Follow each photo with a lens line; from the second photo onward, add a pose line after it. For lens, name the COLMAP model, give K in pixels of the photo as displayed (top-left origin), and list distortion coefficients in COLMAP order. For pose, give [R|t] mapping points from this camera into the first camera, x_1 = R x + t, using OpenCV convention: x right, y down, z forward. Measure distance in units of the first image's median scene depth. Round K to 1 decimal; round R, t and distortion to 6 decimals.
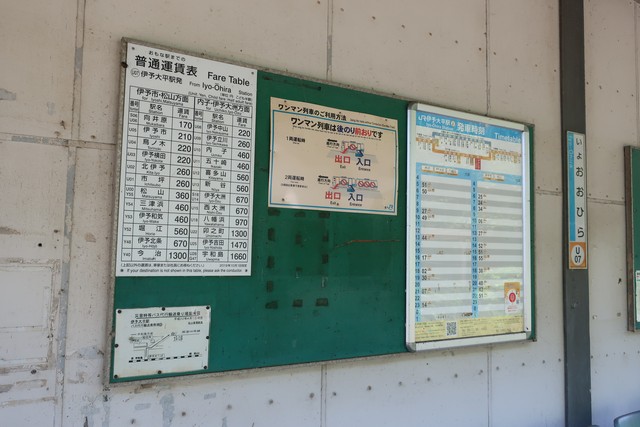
lens RADIAL K [[503.7, 0, 320.8], [0, 503.7, 215.4], [0, 0, 1]] dist [-0.005291, 0.005164]
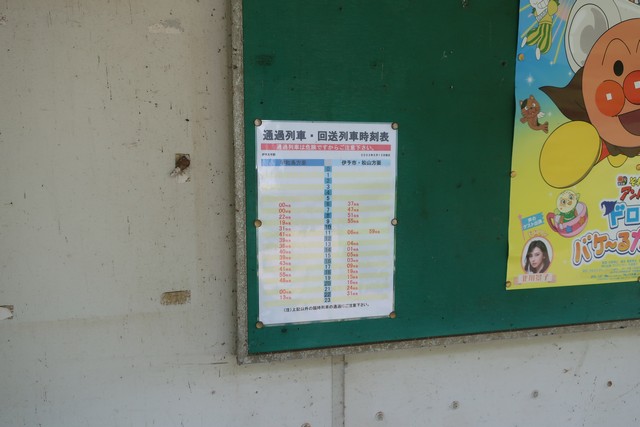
lens RADIAL K [[503.7, 0, 320.8], [0, 503.7, 215.4], [0, 0, 1]] dist [-0.005291, 0.005164]
pose [[0.961293, 0.008965, -0.275383, 0.778081], [0.040384, 0.984092, 0.173008, 0.122551], [0.272554, -0.177433, 0.945639, 0.835830]]
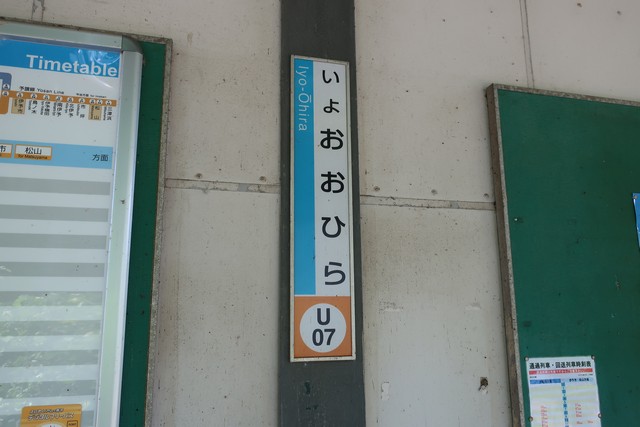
lens RADIAL K [[503.7, 0, 320.8], [0, 503.7, 215.4], [0, 0, 1]] dist [-0.005291, 0.005164]
pose [[0.971085, -0.076170, -0.226255, 0.607049], [0.045950, 0.989649, -0.135951, 0.042774], [0.234268, 0.121624, 0.964534, 0.573288]]
